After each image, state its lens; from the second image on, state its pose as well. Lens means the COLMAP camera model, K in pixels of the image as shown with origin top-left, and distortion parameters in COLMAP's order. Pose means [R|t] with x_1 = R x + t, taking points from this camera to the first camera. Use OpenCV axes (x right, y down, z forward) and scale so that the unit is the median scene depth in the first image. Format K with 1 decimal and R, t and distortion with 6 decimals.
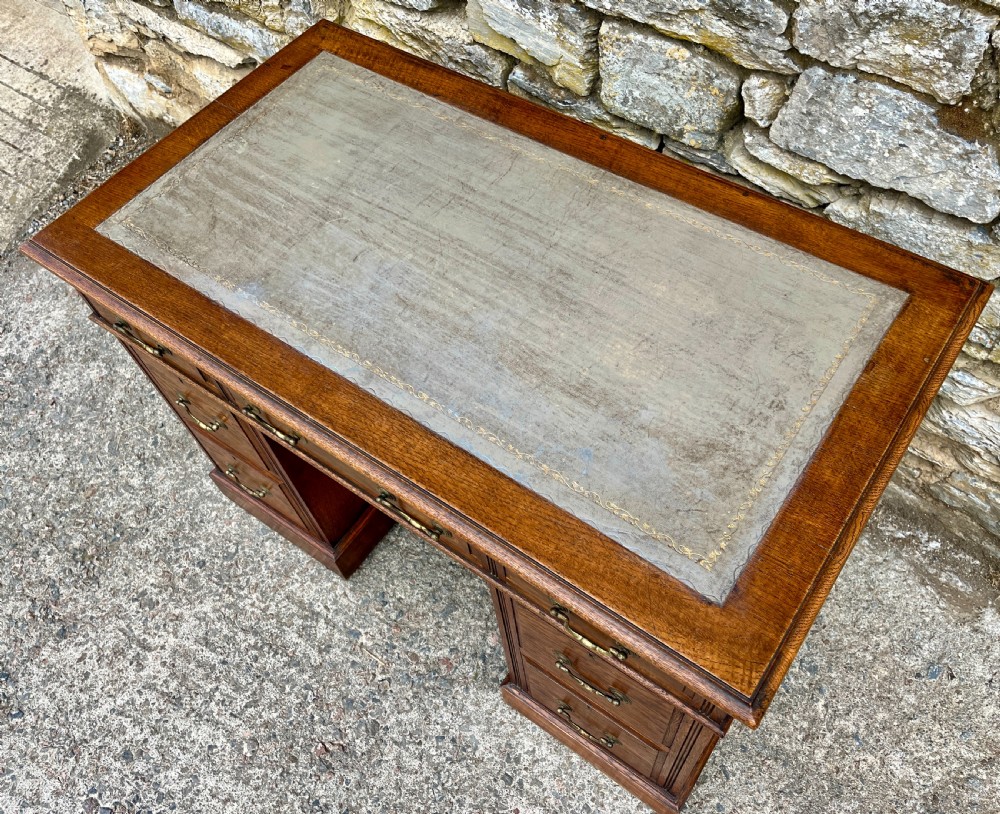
lens RADIAL K [[818.4, 0, 517.5], [0, 818.4, 412.9], [0, 0, 1]] dist [0.042955, -0.028769]
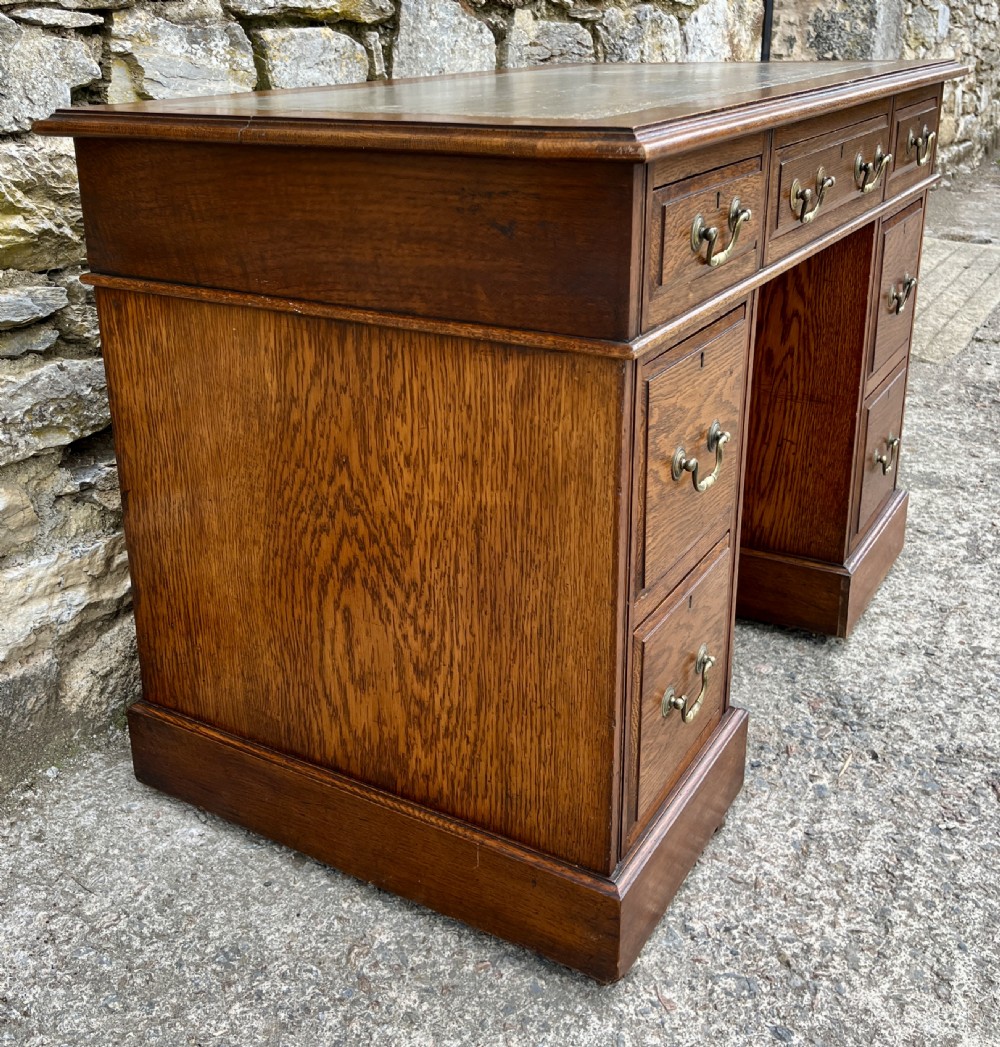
lens RADIAL K [[1167.6, 0, 443.2], [0, 1167.6, 450.0], [0, 0, 1]] dist [0.033095, 0.000000]
pose [[-0.043597, -0.285966, 0.957247, -1.197061], [0.852820, 0.488430, 0.184754, -0.312059], [-0.520381, 0.824415, 0.222584, 0.961730]]
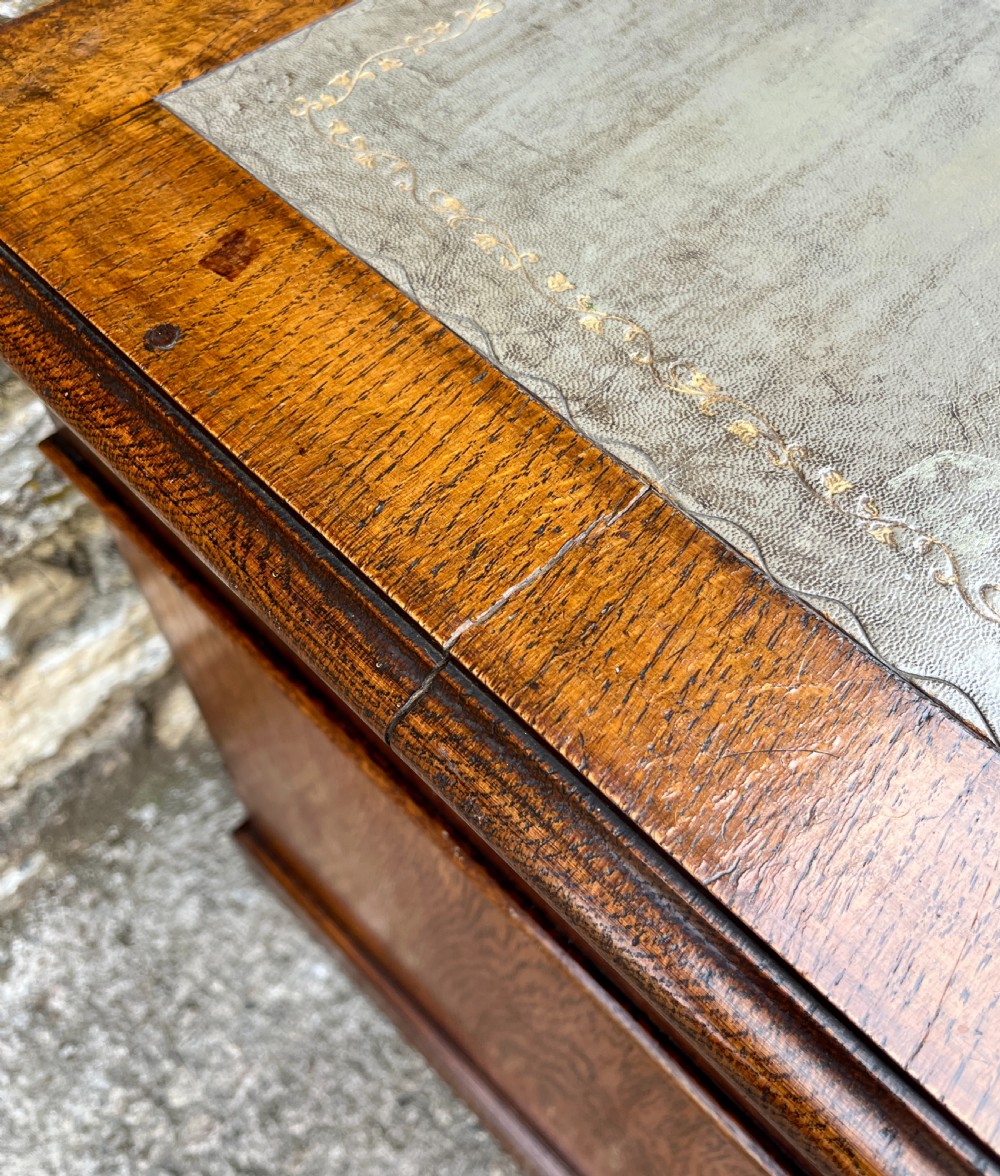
lens RADIAL K [[1079.6, 0, 499.1], [0, 1079.6, 573.8], [0, 0, 1]] dist [0.012864, 0.000000]
pose [[0.162001, -0.802363, 0.574430, -0.463710], [0.806529, 0.443064, 0.391414, -0.452284], [-0.568566, 0.399885, 0.718906, 0.883821]]
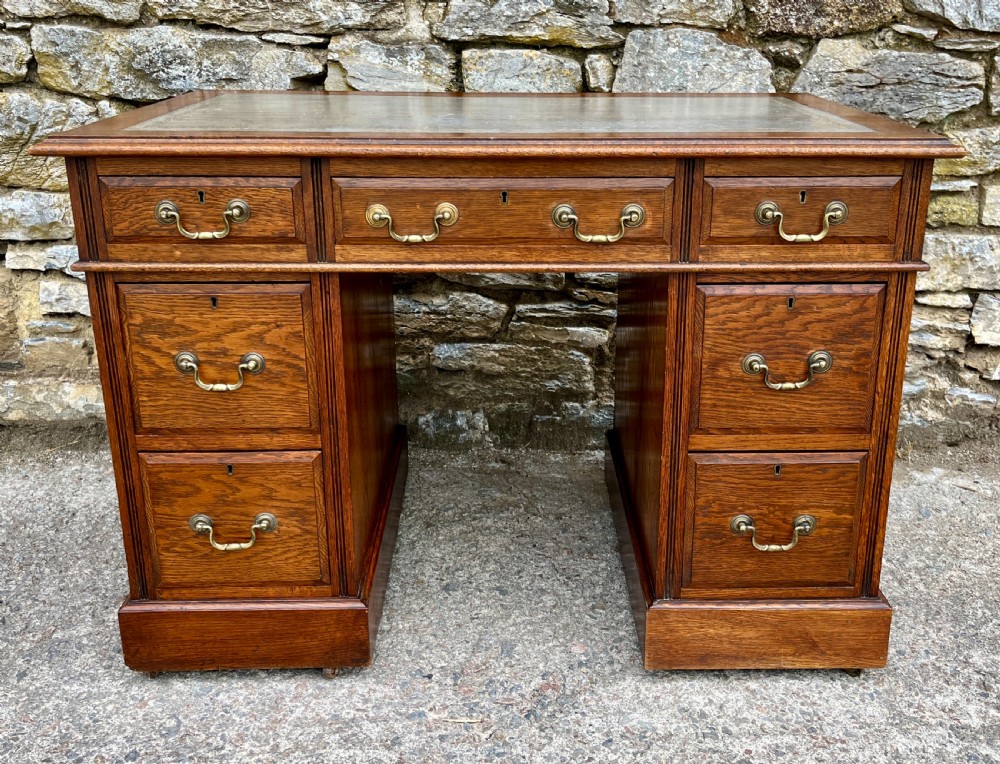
lens RADIAL K [[974.9, 0, 529.6], [0, 974.9, 319.4], [0, 0, 1]] dist [0.025841, 0.000000]
pose [[0.804212, -0.124187, 0.581223, -0.729642], [0.467539, 0.735960, -0.489663, 0.610778], [-0.366947, 0.665538, 0.649931, 0.244844]]
